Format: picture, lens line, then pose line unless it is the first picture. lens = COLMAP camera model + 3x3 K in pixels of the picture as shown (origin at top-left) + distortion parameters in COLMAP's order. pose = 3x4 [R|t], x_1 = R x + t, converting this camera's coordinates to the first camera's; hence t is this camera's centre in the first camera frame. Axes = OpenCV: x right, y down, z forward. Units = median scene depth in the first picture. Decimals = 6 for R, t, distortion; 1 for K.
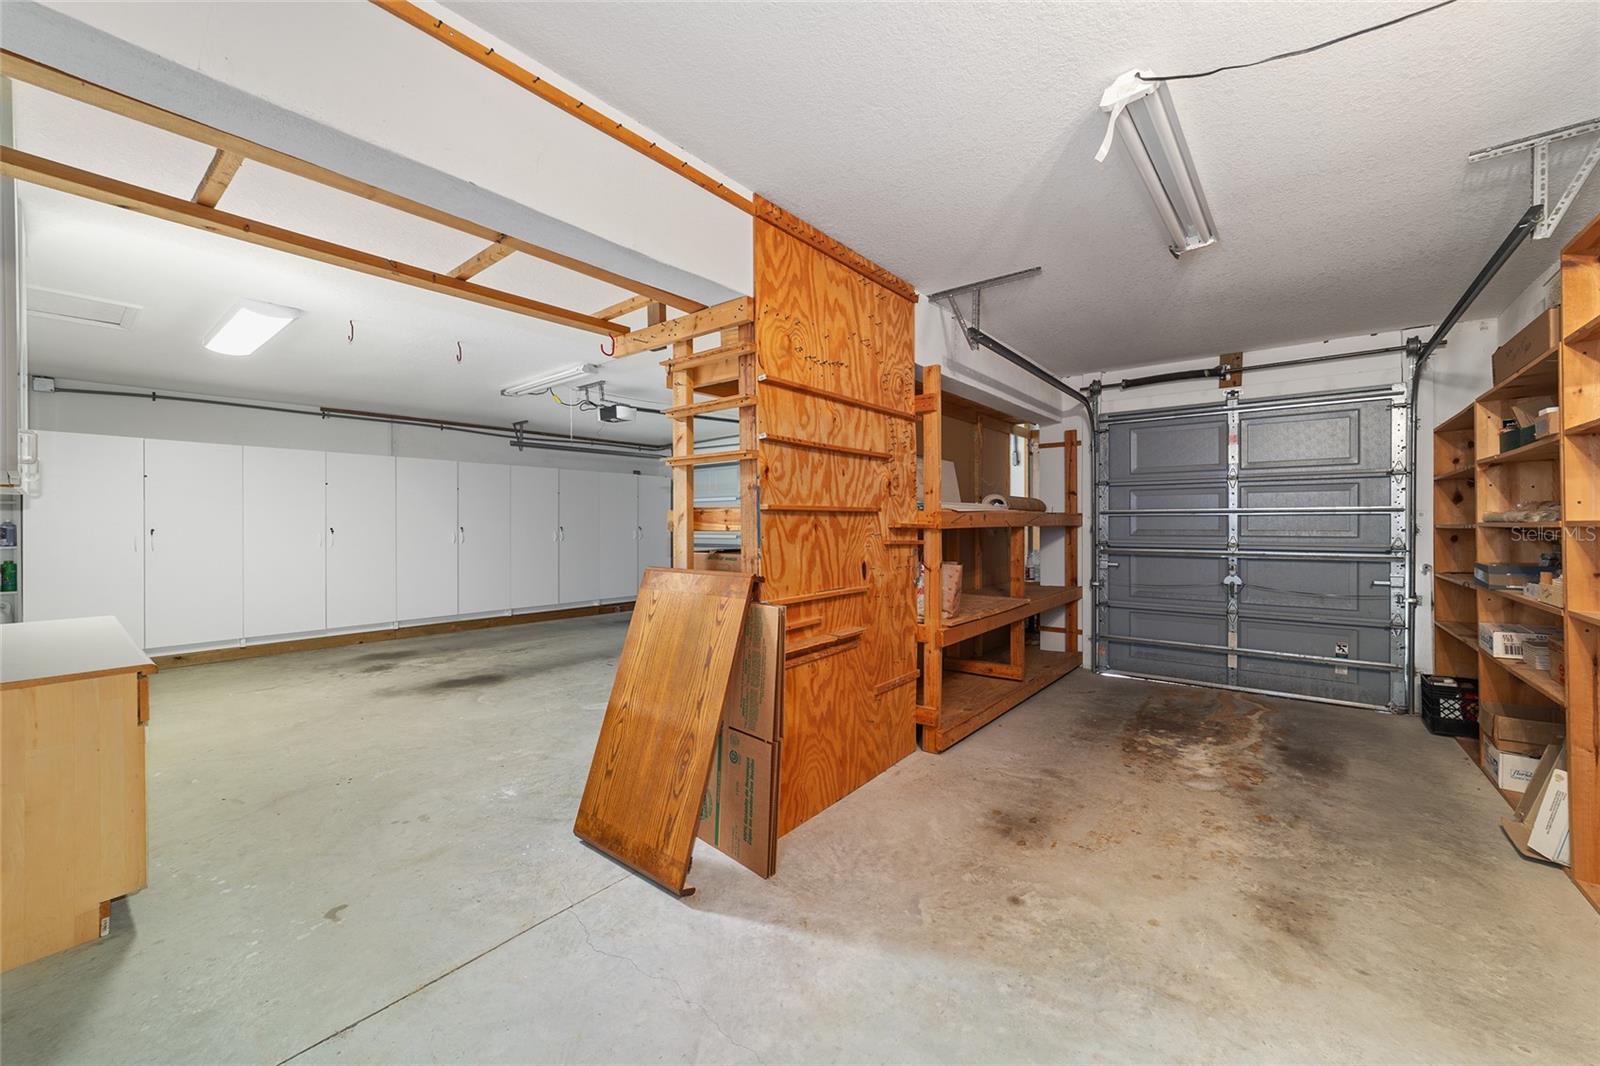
lens RADIAL K [[610.6, 0, 802.2], [0, 610.6, 522.1], [0, 0, 1]] dist [-0.019167, 0.009544]
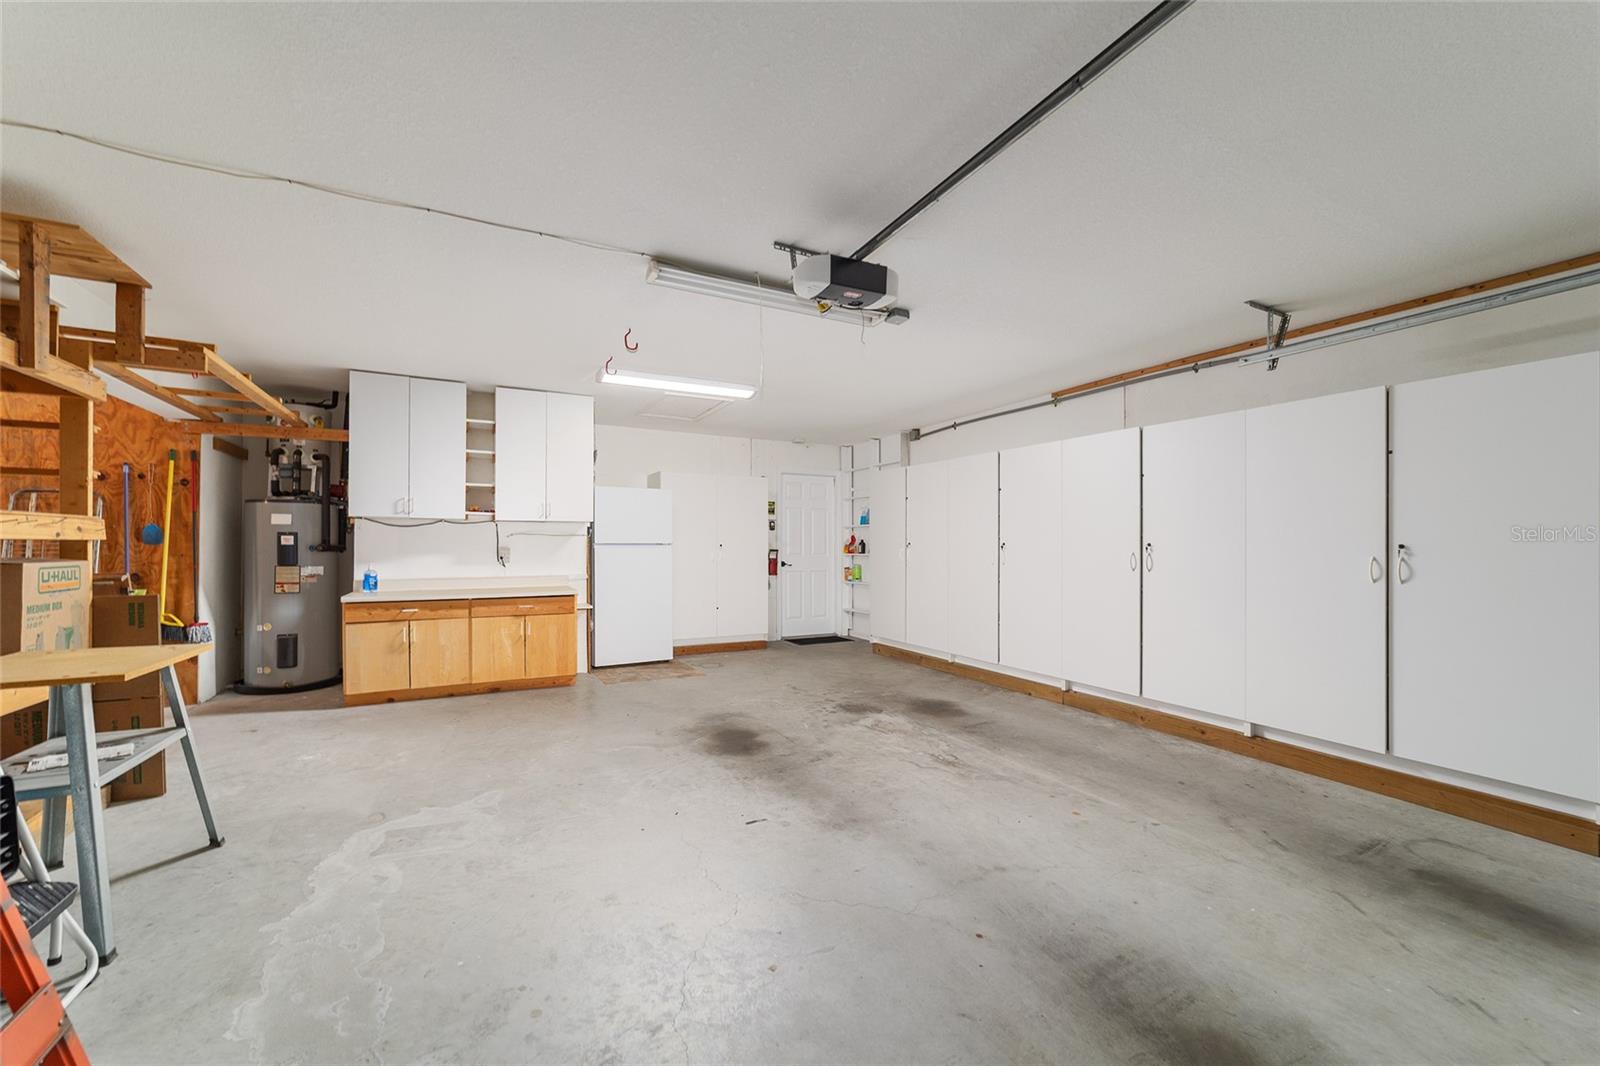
lens RADIAL K [[615.3, 0, 798.1], [0, 615.3, 532.5], [0, 0, 1]] dist [-0.021304, 0.009471]
pose [[-0.403559, -0.013493, -0.914854, 0.184699], [0.002803, 0.999868, -0.015983, 0.018884], [0.914949, -0.009014, -0.403468, 1.881510]]
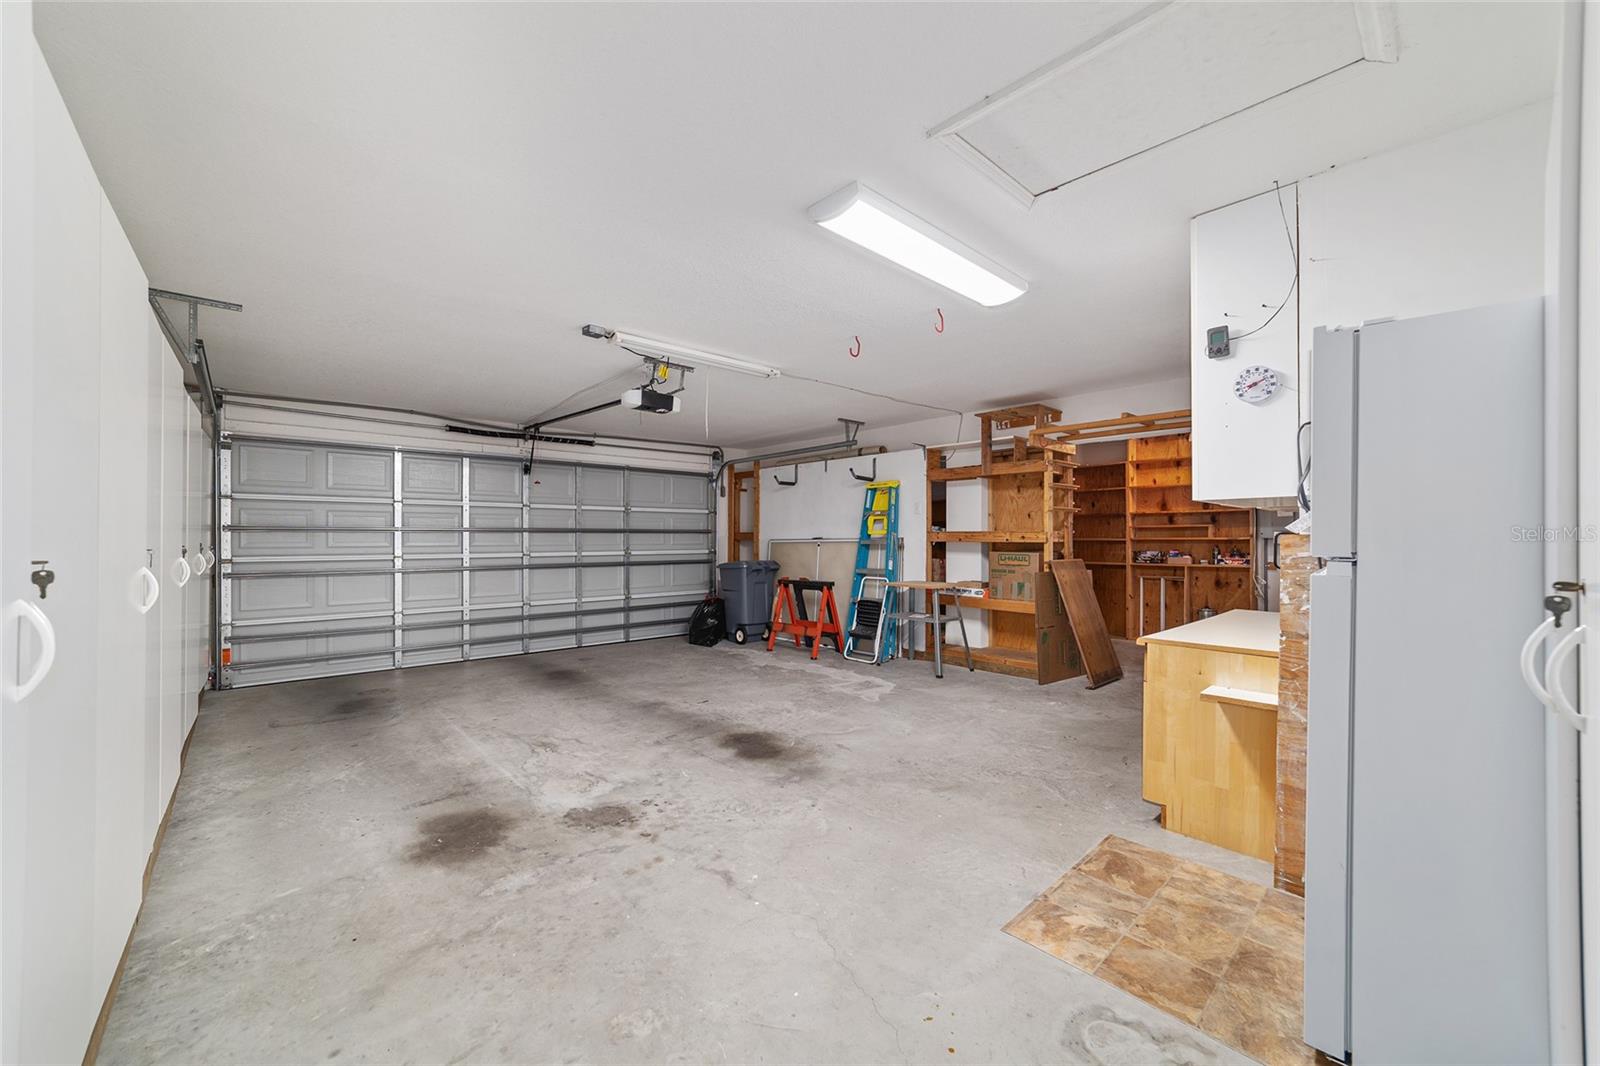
lens RADIAL K [[615.3, 0, 798.1], [0, 615.3, 532.5], [0, 0, 1]] dist [-0.021304, 0.009471]
pose [[0.164145, 0.013853, 0.986339, -1.752927], [-0.006657, 0.999894, -0.012935, 0.012252], [-0.986414, -0.004443, 0.164220, 1.114213]]
